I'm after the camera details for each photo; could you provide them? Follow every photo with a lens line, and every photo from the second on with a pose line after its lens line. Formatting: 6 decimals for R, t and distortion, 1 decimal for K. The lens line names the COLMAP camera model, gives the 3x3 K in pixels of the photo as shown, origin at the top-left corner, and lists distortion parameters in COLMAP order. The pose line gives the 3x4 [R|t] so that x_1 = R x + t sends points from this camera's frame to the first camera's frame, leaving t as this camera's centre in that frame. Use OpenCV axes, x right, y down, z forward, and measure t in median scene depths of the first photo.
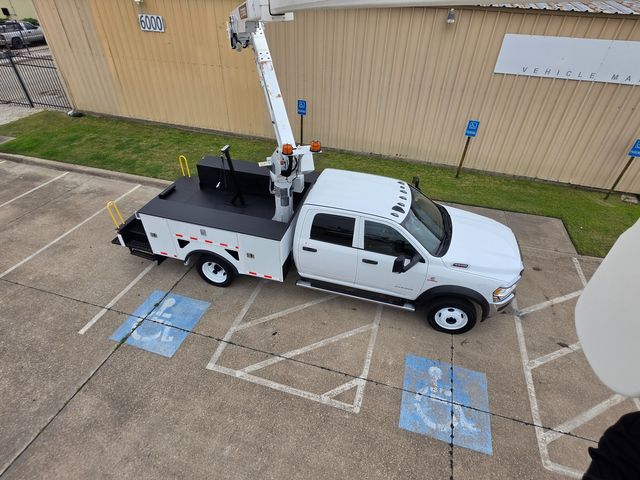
lens RADIAL K [[352.6, 0, 321.0], [0, 352.6, 226.7], [0, 0, 1]] dist [-0.000376, -0.000817]
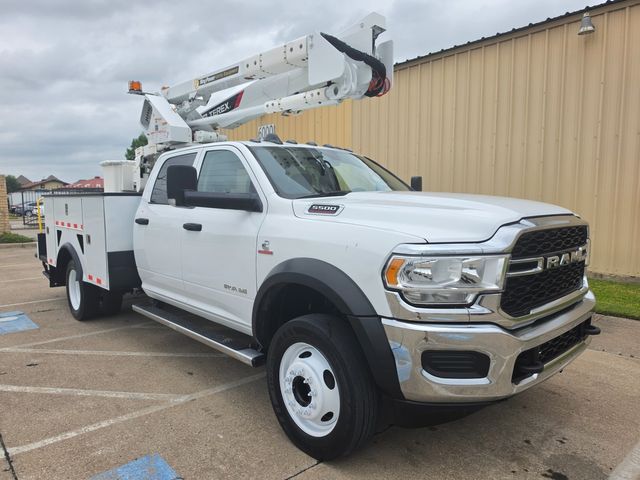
lens RADIAL K [[452.9, 0, 326.7], [0, 452.9, 219.6], [0, 0, 1]] dist [-0.005106, -0.002708]
pose [[0.852670, -0.002836, -0.522442, 0.578363], [-0.280688, 0.840921, -0.462673, 0.304017], [0.440644, 0.541151, 0.716232, 0.589237]]
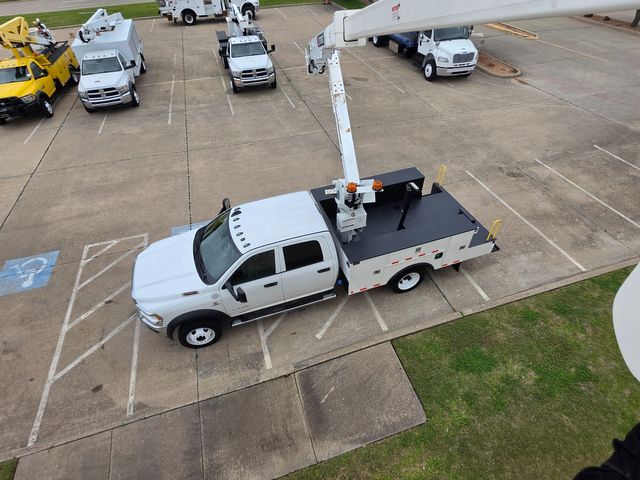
lens RADIAL K [[336.6, 0, 316.7], [0, 336.6, 240.7], [0, 0, 1]] dist [-0.001197, 0.000244]
pose [[-0.833823, 0.381609, -0.398890, 0.438637], [-0.311000, 0.272268, 0.910576, -1.057233], [0.456089, 0.883315, -0.108343, 1.236422]]
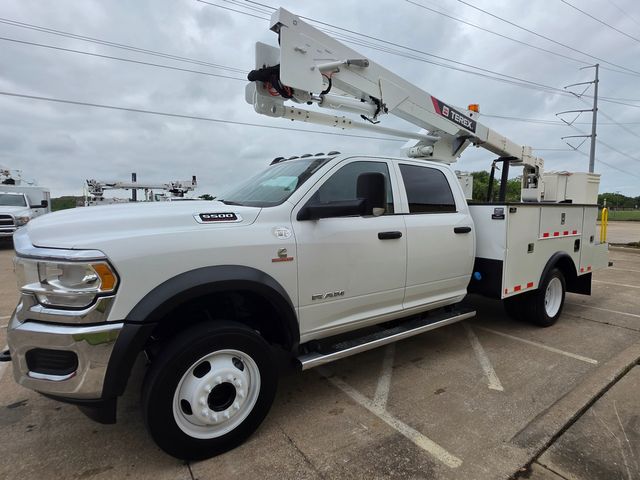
lens RADIAL K [[341.6, 0, 316.5], [0, 341.6, 238.4], [0, 0, 1]] dist [0.005211, 0.001377]
pose [[-0.637476, 0.039694, -0.769447, 0.617749], [-0.460957, 0.780574, 0.422164, -0.225265], [0.617368, 0.623801, -0.479300, 1.341604]]
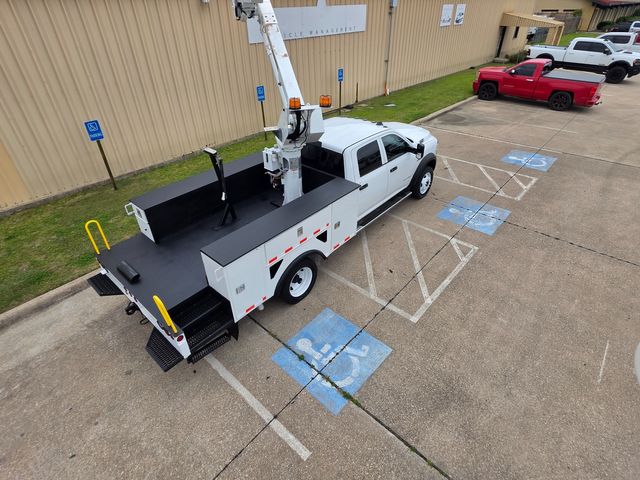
lens RADIAL K [[349.7, 0, 320.2], [0, 349.7, 228.2], [0, 0, 1]] dist [-0.003148, -0.000386]
pose [[0.429062, -0.518255, 0.739809, -0.898000], [0.549905, 0.799631, 0.241238, -0.156716], [-0.716596, 0.303318, 0.628082, 0.456707]]
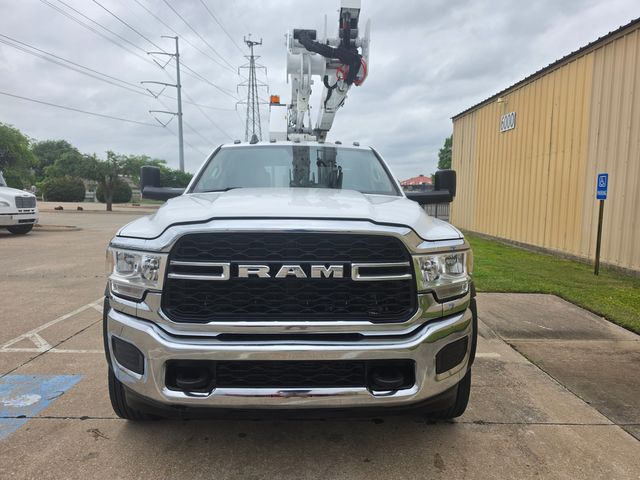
lens RADIAL K [[454.1, 0, 309.9], [0, 454.1, 259.3], [0, 0, 1]] dist [-0.004077, -0.002994]
pose [[0.284998, 0.111805, -0.951985, 0.844111], [-0.553058, 0.830359, -0.068050, 0.094501], [0.782881, 0.545897, 0.298485, 0.903305]]
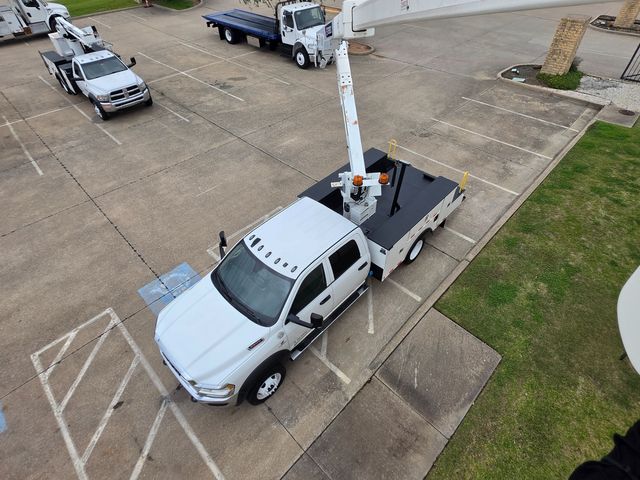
lens RADIAL K [[335.8, 0, 312.5], [0, 335.8, 244.8], [0, 0, 1]] dist [-0.000755, 0.000295]
pose [[-0.481861, 0.620452, -0.618749, 0.701757], [-0.487008, 0.397394, 0.777754, -0.843455], [0.728446, 0.676105, 0.110676, 0.950364]]
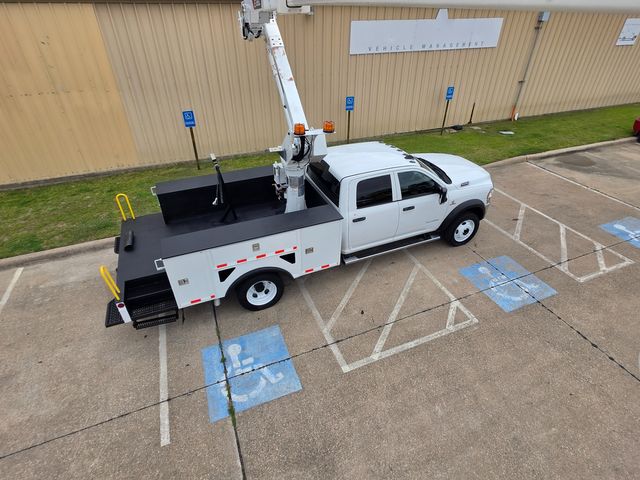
lens RADIAL K [[349.7, 0, 320.2], [0, 349.7, 228.2], [0, 0, 1]] dist [-0.003148, -0.000386]
pose [[0.781241, -0.360248, 0.509789, -0.624163], [0.379826, 0.922424, 0.069766, -0.025668], [-0.495374, 0.139127, 0.857466, 0.185419]]
